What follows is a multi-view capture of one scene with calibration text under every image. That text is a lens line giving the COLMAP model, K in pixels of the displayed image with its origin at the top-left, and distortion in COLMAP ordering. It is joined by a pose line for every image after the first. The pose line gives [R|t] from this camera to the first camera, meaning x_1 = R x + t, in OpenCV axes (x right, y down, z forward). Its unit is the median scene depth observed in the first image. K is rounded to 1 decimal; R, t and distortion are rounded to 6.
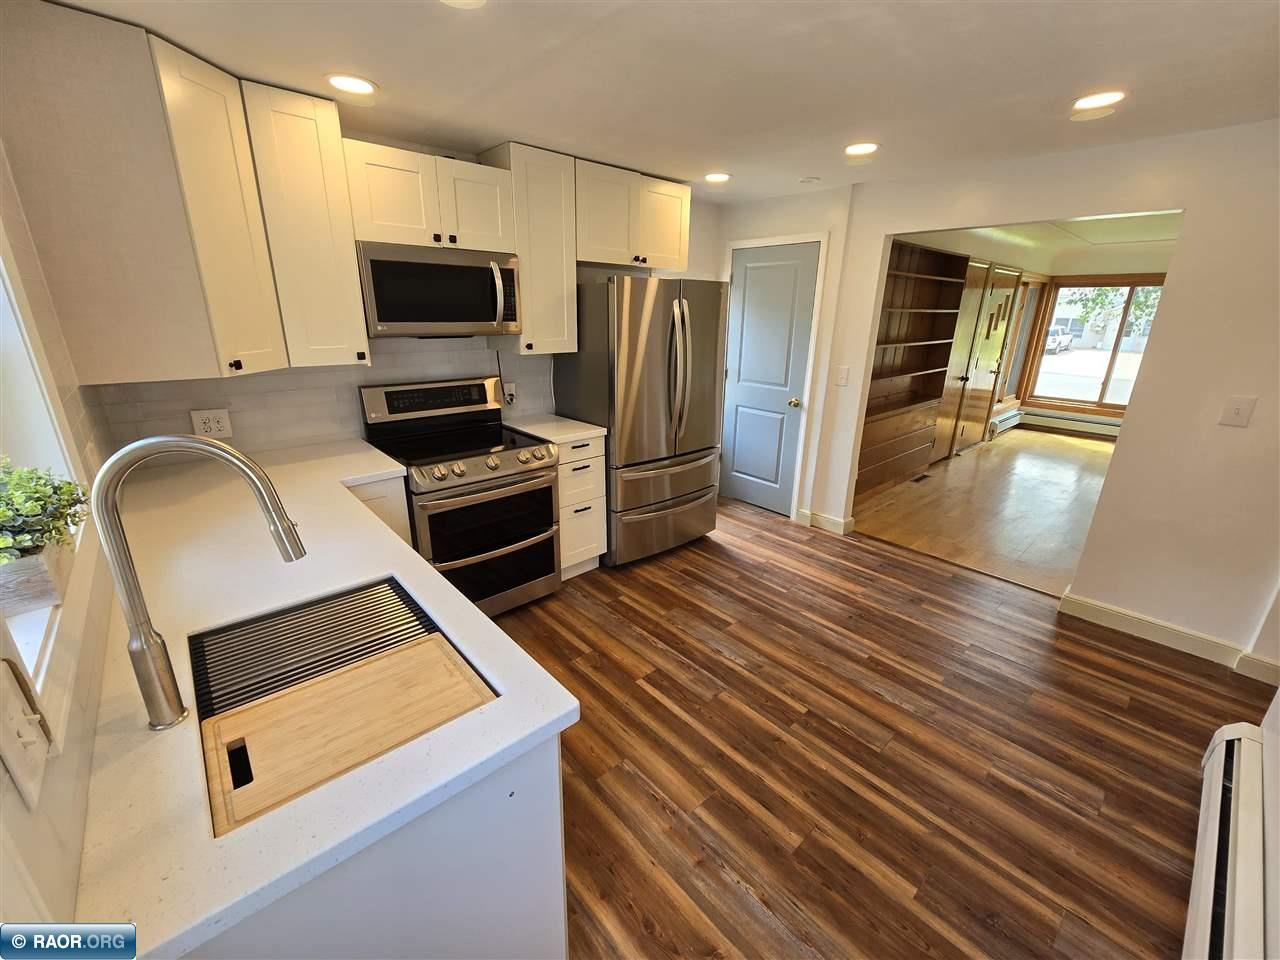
lens RADIAL K [[523.2, 0, 640.1], [0, 523.2, 480.3], [0, 0, 1]] dist [0.000336, -0.001058]
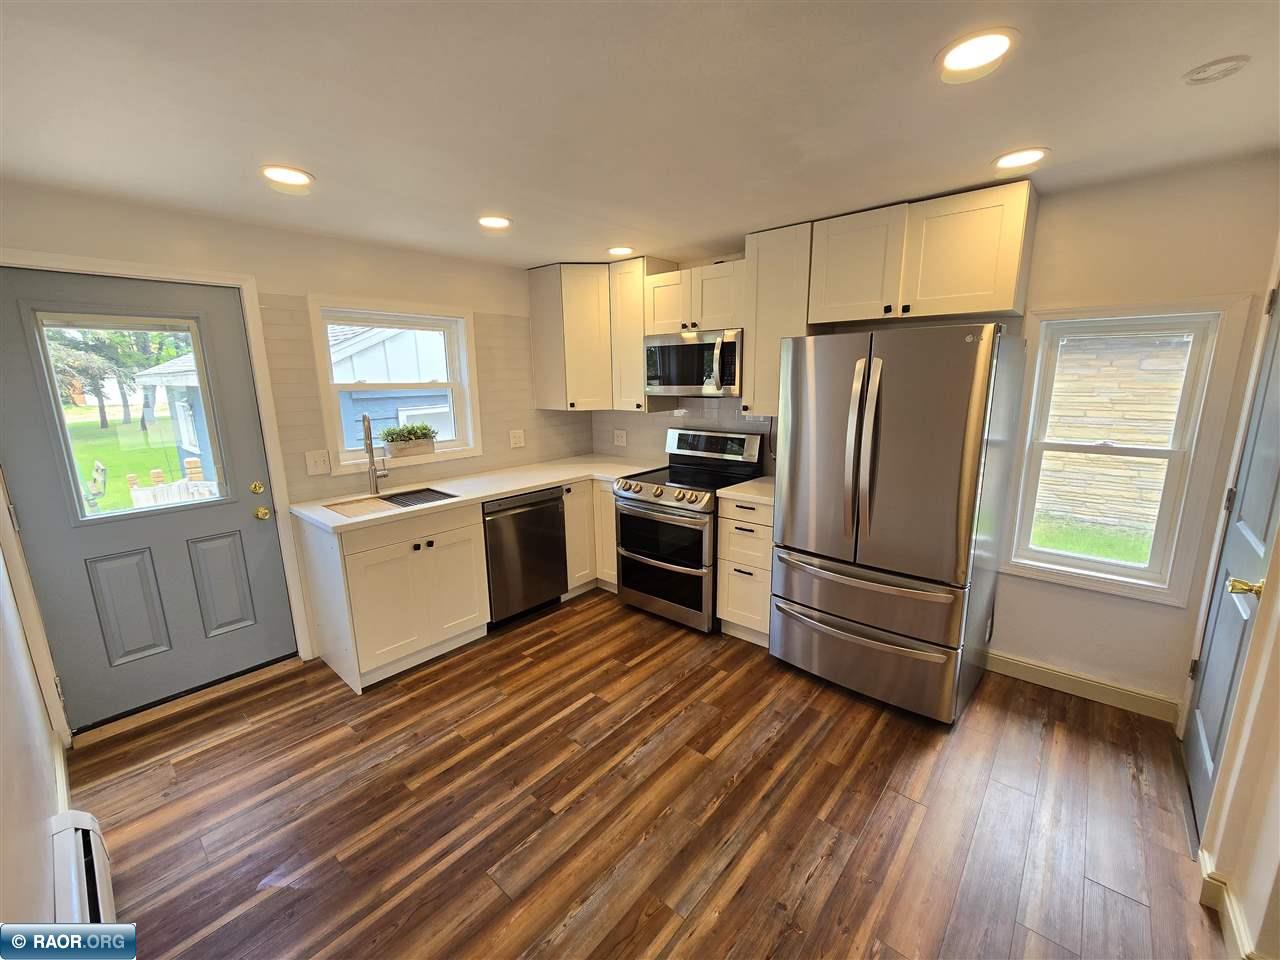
lens RADIAL K [[523.2, 0, 640.1], [0, 523.2, 480.3], [0, 0, 1]] dist [0.000336, -0.001058]
pose [[0.119560, 0.183014, -0.975813, 1.023294], [-0.293625, 0.945414, 0.141337, -0.243406], [0.948415, 0.269624, 0.166771, 0.779830]]
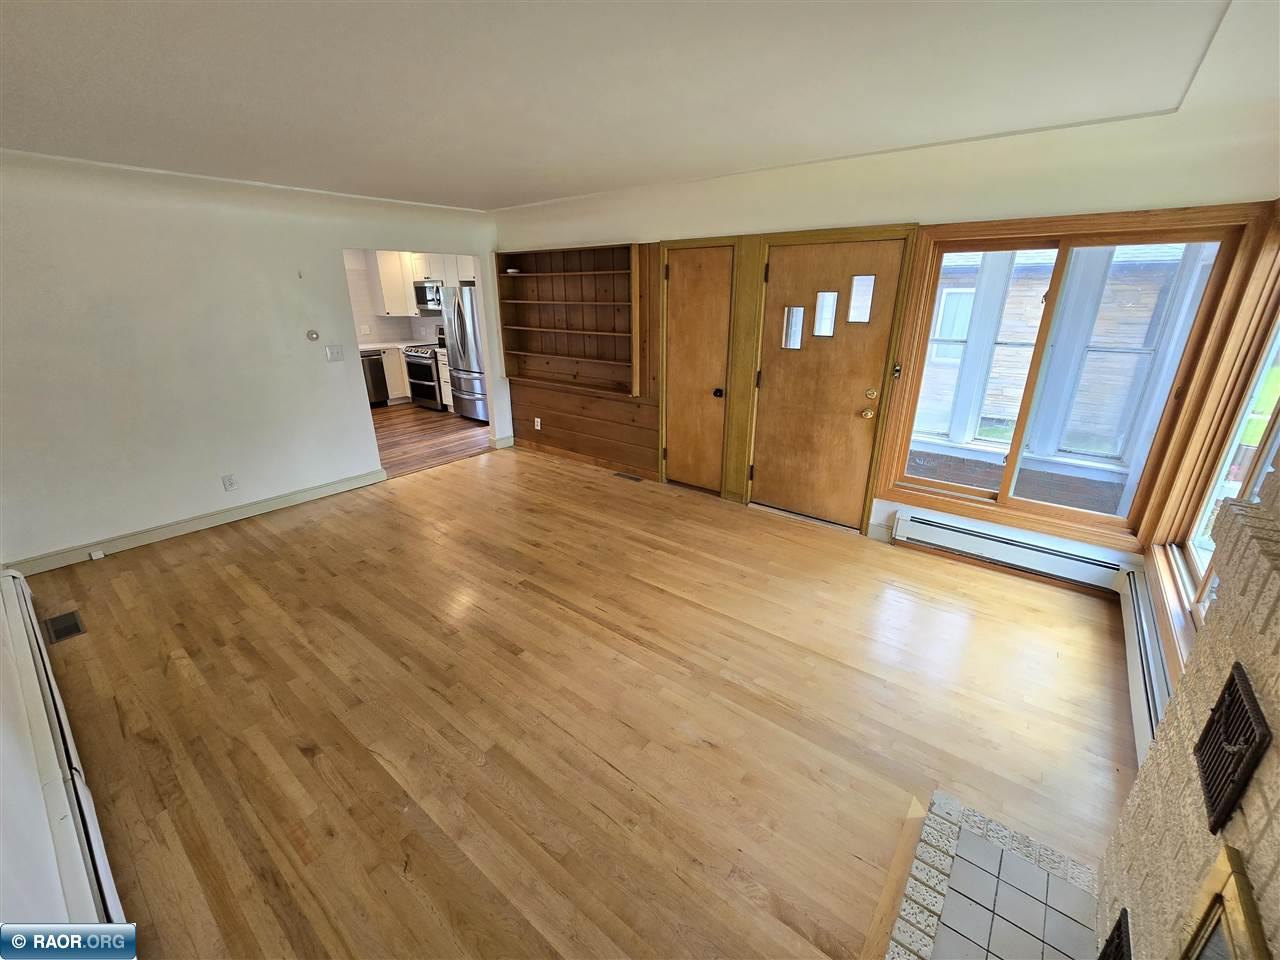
lens RADIAL K [[523.2, 0, 640.1], [0, 523.2, 480.3], [0, 0, 1]] dist [0.000336, -0.001058]
pose [[0.165460, 0.322977, -0.931831, 3.230350], [-0.305286, 0.915219, 0.263011, -0.580277], [0.937776, 0.240957, 0.250032, 1.745604]]
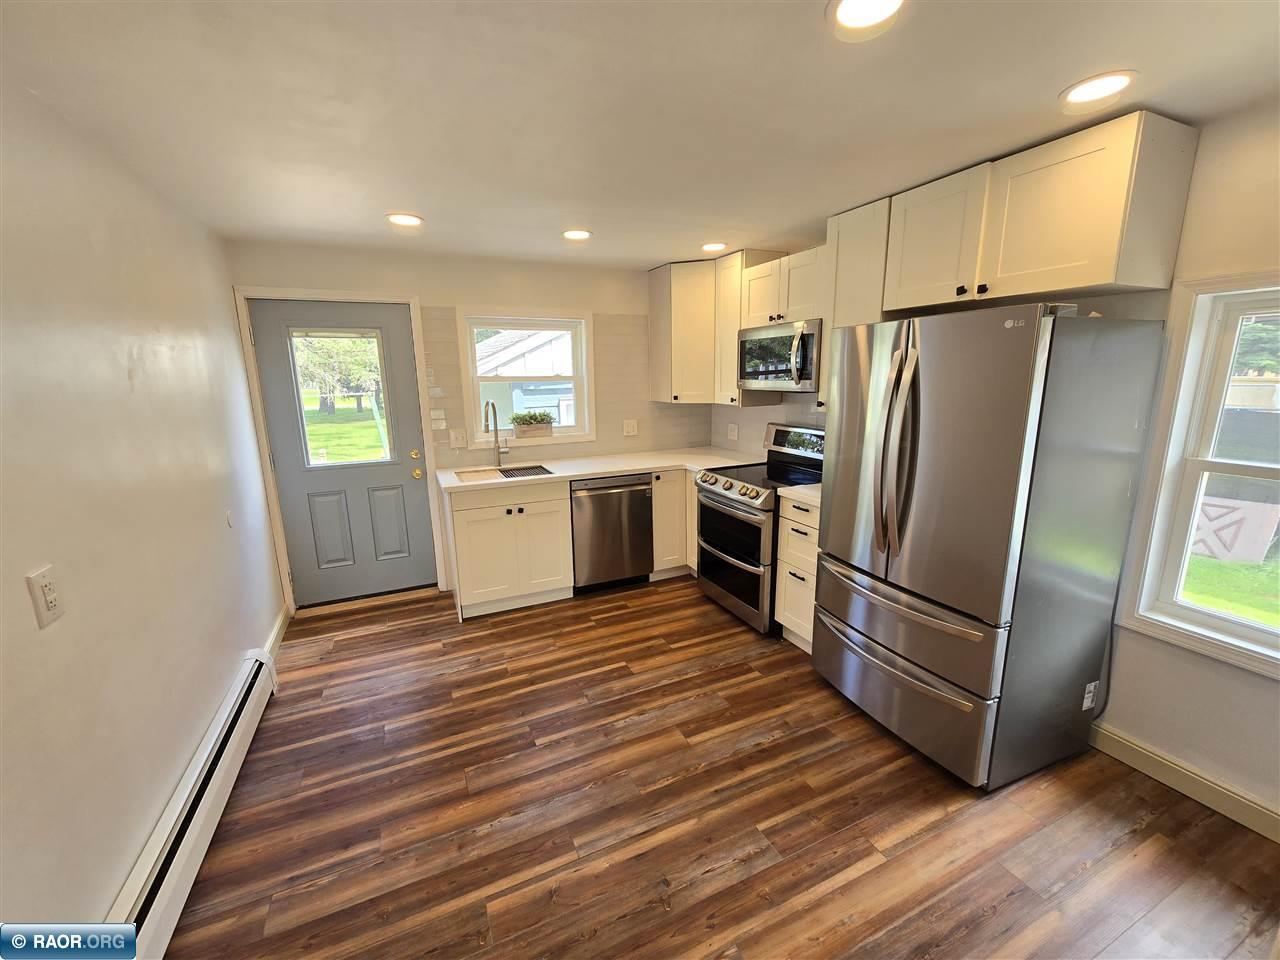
lens RADIAL K [[523.2, 0, 640.1], [0, 523.2, 480.3], [0, 0, 1]] dist [0.000336, -0.001058]
pose [[-0.298141, 0.185115, -0.936400, 1.052670], [-0.286464, 0.918441, 0.272772, -0.355854], [0.910522, 0.349569, -0.220796, 1.147750]]
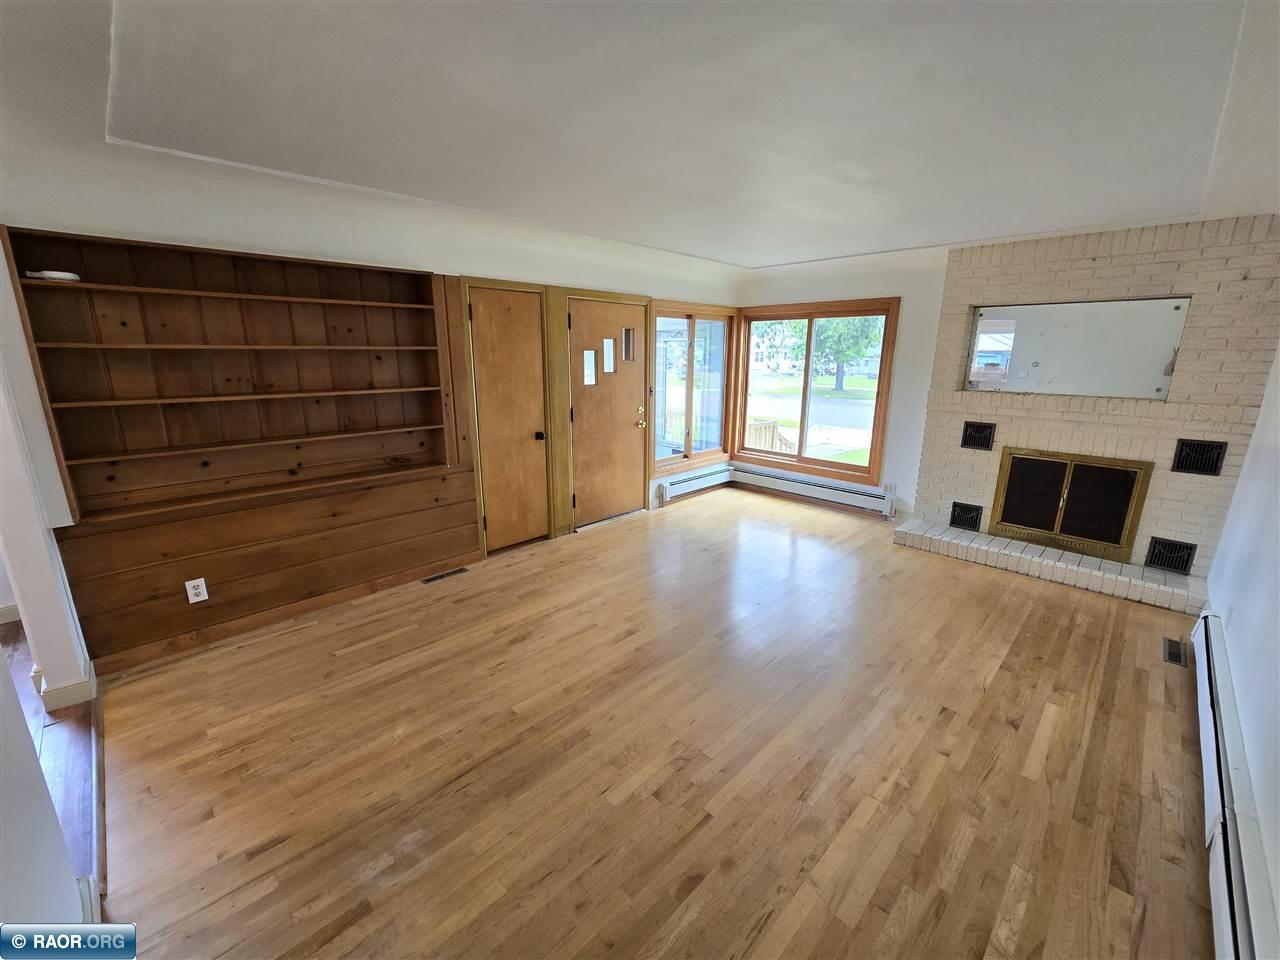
lens RADIAL K [[523.2, 0, 640.1], [0, 523.2, 480.3], [0, 0, 1]] dist [0.000336, -0.001058]
pose [[0.998365, -0.021646, 0.052903, 1.721381], [0.025640, 0.996776, -0.076023, -0.161883], [-0.051087, 0.077255, 0.995702, 0.574308]]
